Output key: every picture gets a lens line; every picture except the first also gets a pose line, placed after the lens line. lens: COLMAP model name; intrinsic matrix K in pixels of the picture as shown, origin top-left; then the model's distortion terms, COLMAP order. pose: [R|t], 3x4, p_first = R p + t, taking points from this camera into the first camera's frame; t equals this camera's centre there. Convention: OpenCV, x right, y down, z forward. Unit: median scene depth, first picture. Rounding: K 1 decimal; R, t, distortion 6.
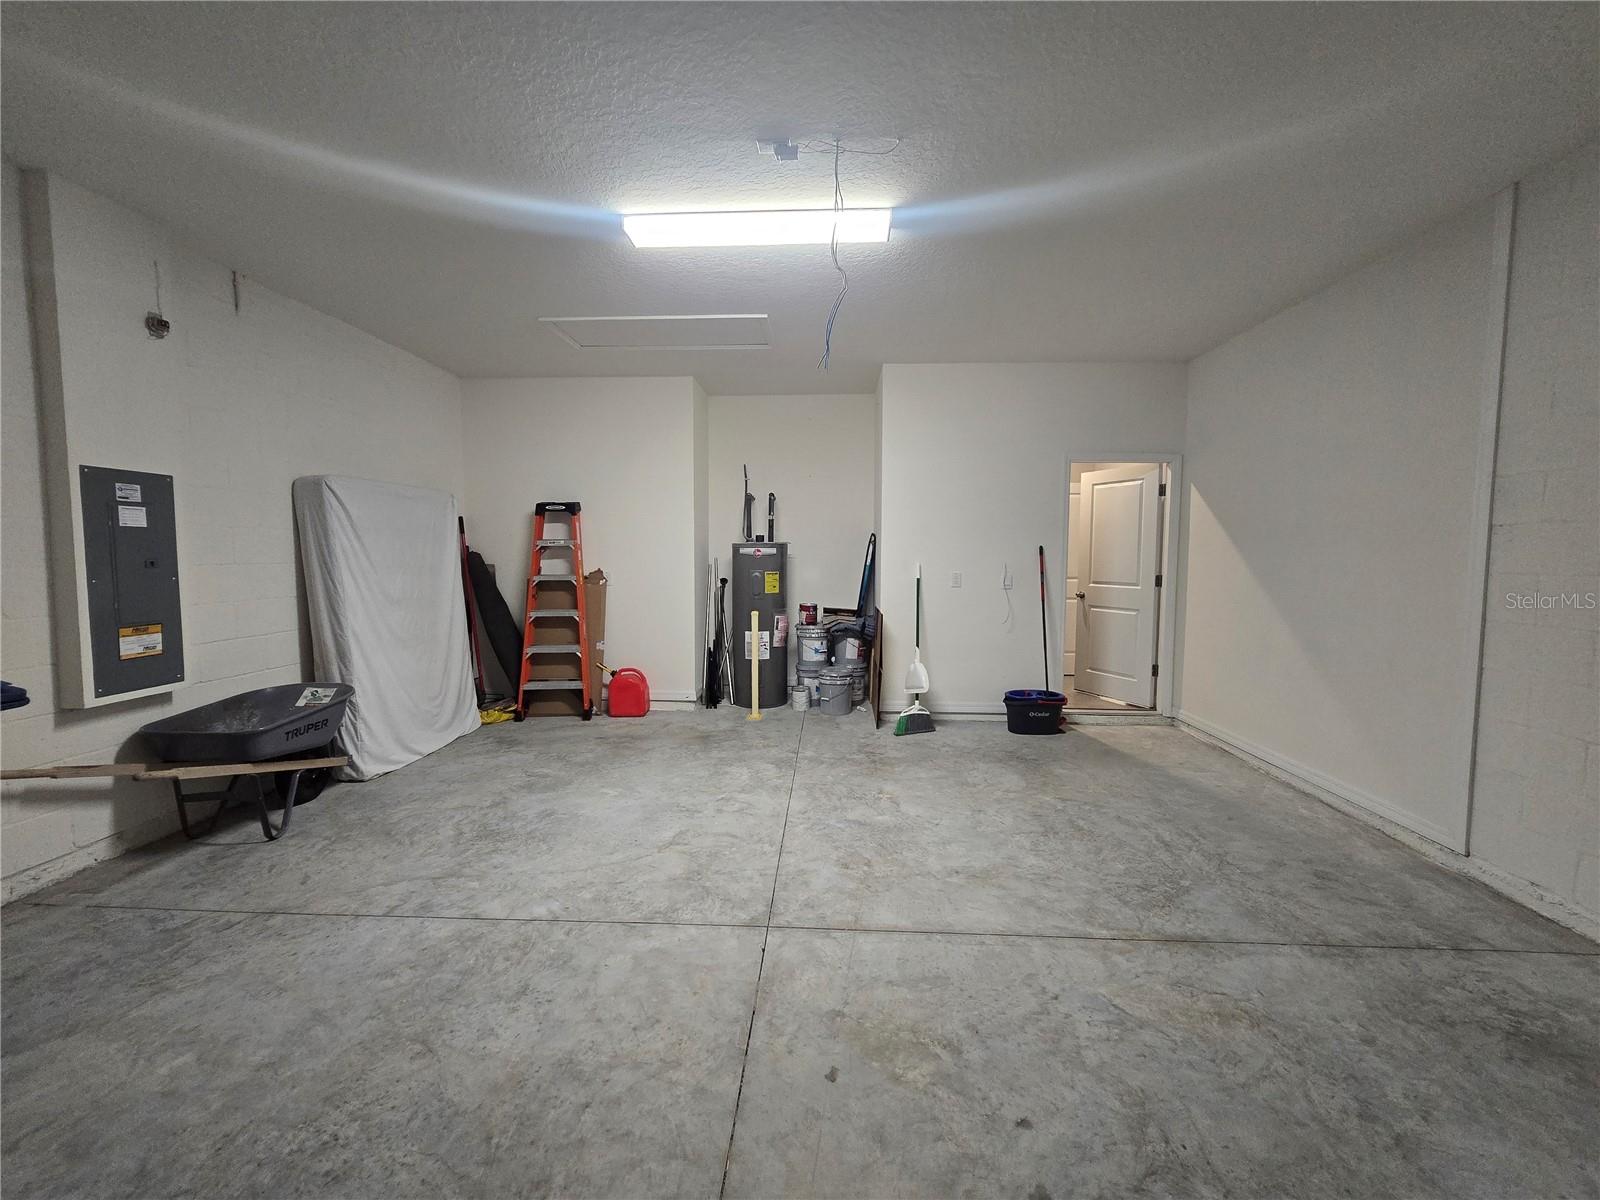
lens RADIAL K [[655.0, 0, 802.8], [0, 655.0, 600.1], [0, 0, 1]] dist [-0.004354, 0.000487]
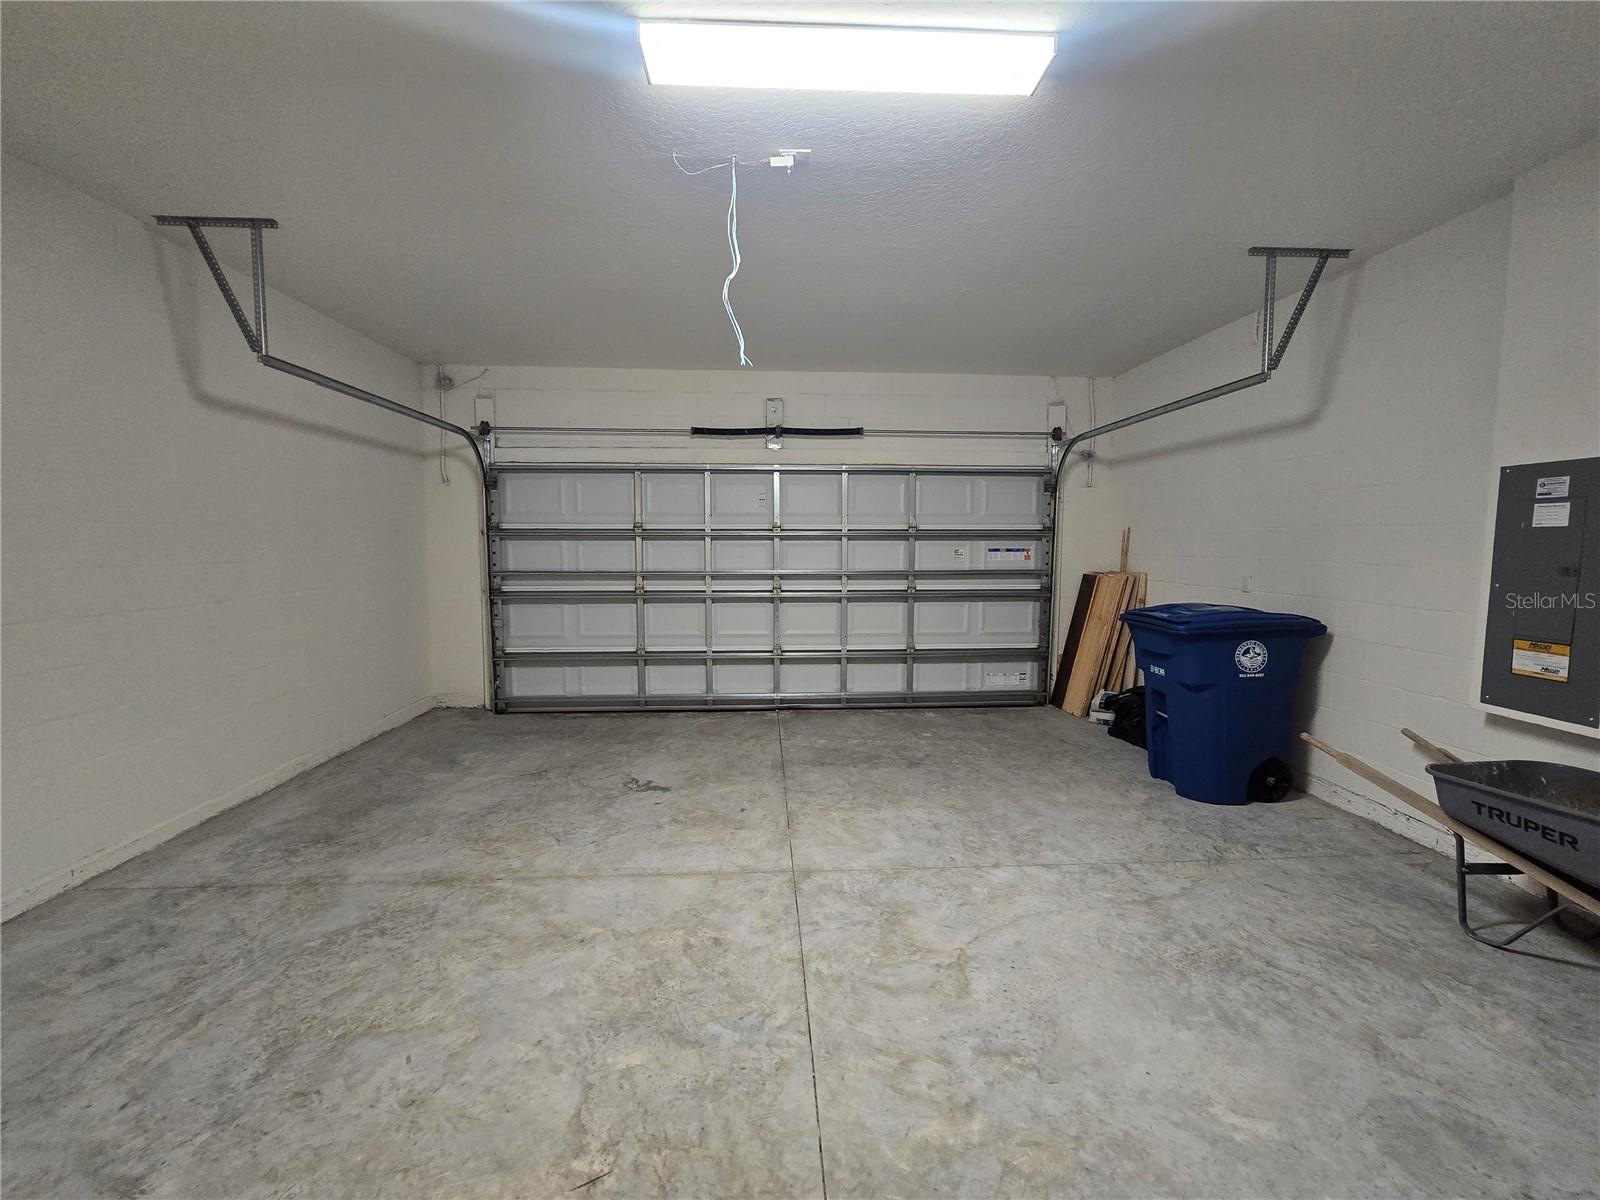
lens RADIAL K [[655.0, 0, 802.6], [0, 655.0, 594.5], [0, 0, 1]] dist [-0.004354, 0.000487]
pose [[-0.994089, 0.003591, -0.108512, 0.049659], [-0.012896, 0.988472, 0.150851, -0.149137], [0.107803, 0.151359, -0.982583, 1.850908]]
